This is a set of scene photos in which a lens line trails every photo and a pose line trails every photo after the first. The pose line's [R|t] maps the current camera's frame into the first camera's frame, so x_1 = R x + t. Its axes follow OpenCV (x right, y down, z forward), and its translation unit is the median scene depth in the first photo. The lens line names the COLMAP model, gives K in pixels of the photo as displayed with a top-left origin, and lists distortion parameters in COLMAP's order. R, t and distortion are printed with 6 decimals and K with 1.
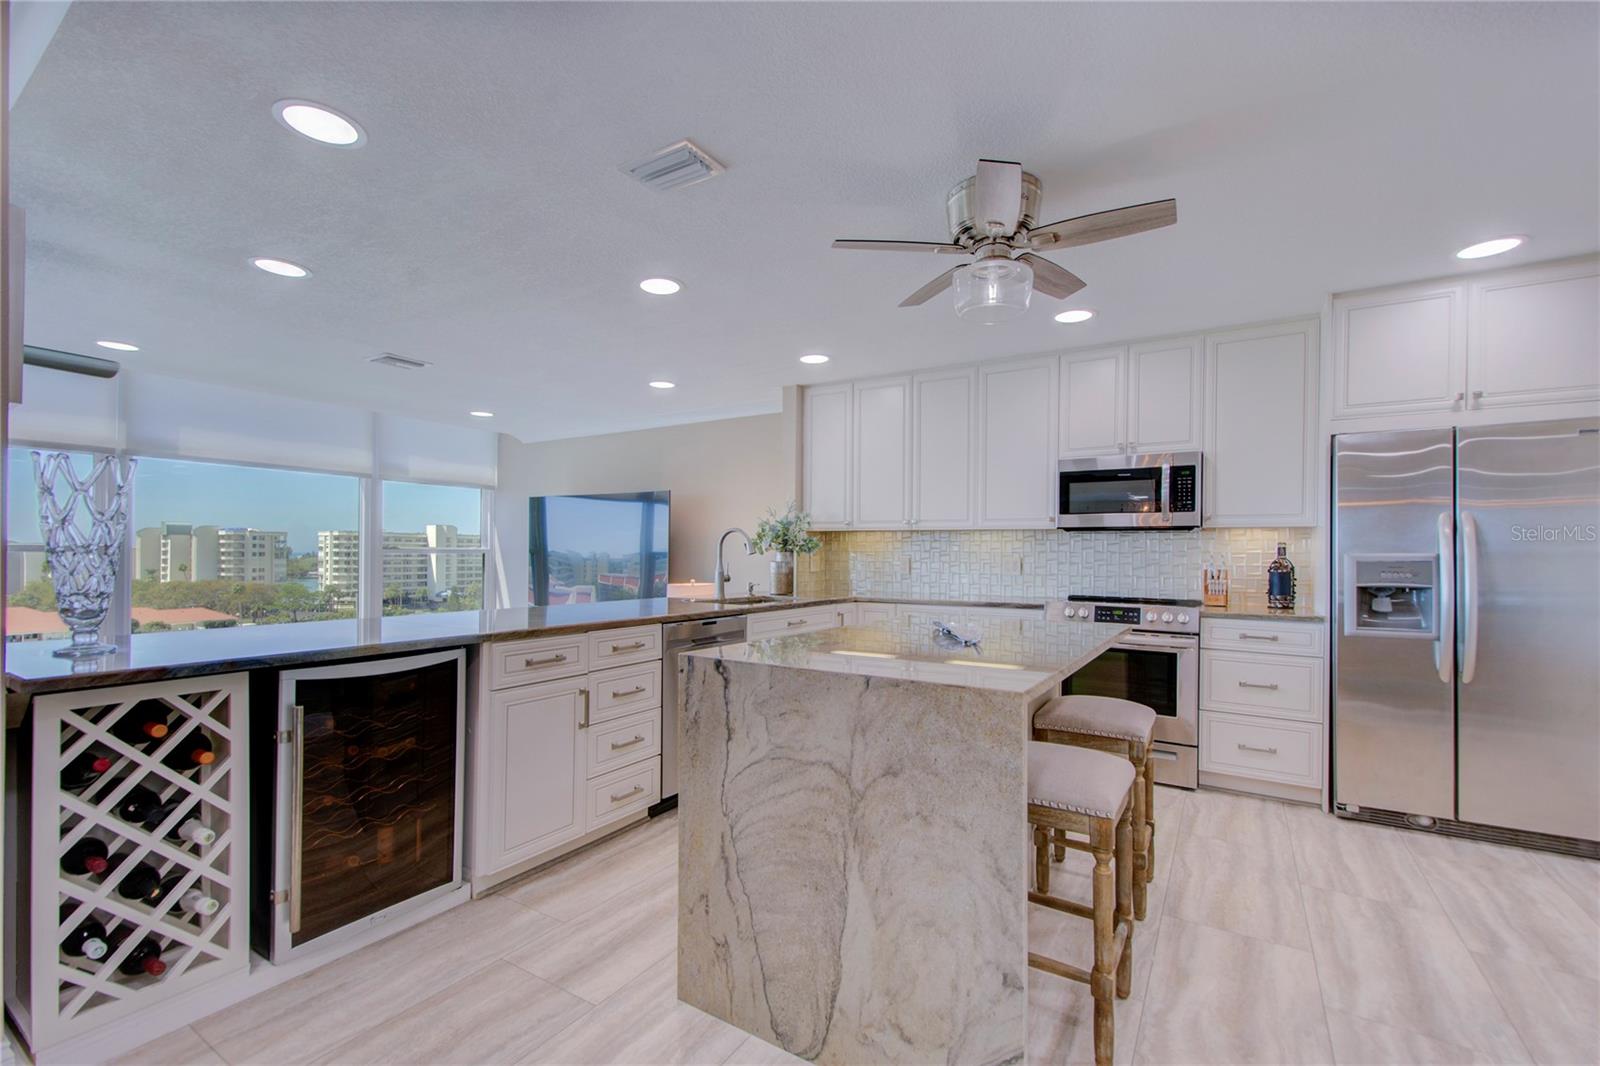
lens RADIAL K [[697.3, 0, 778.8], [0, 697.3, 537.9], [0, 0, 1]] dist [0.008205, -0.000813]
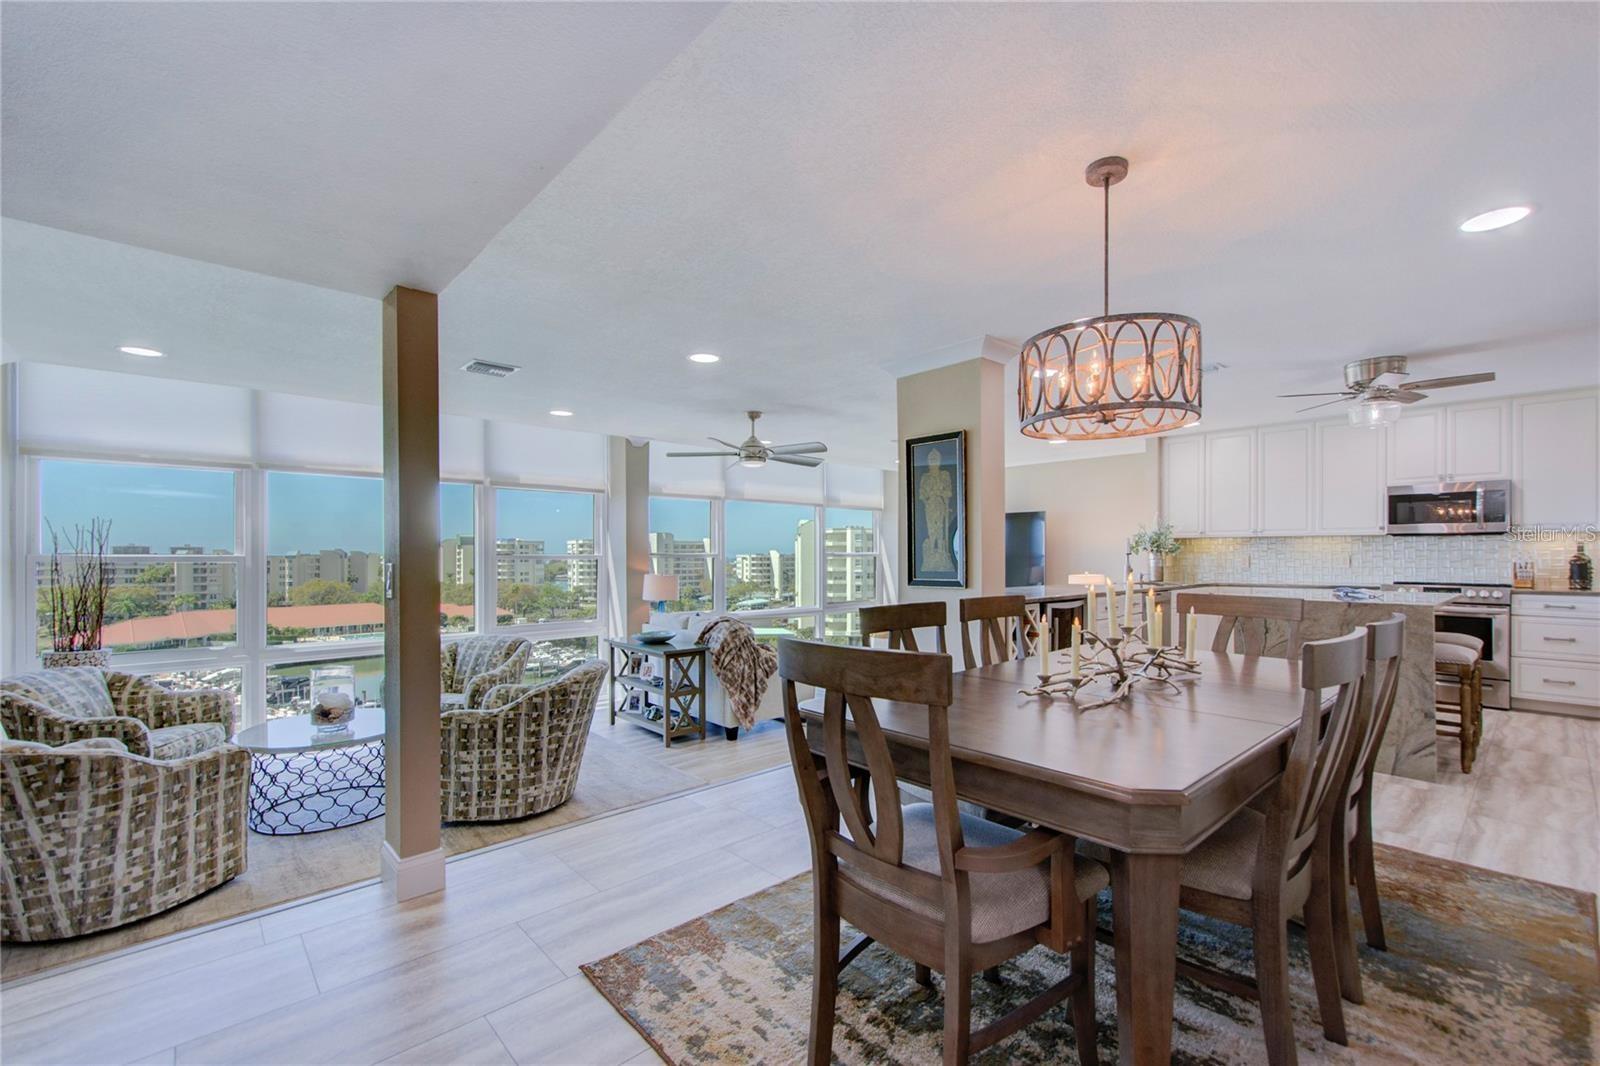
lens RADIAL K [[697.3, 0, 782.3], [0, 697.3, 543.0], [0, 0, 1]] dist [0.008205, -0.000813]
pose [[0.963586, -0.015054, -0.266974, -0.437409], [0.016087, 0.999869, 0.001682, -0.020033], [0.266913, -0.005915, 0.963702, -0.763889]]
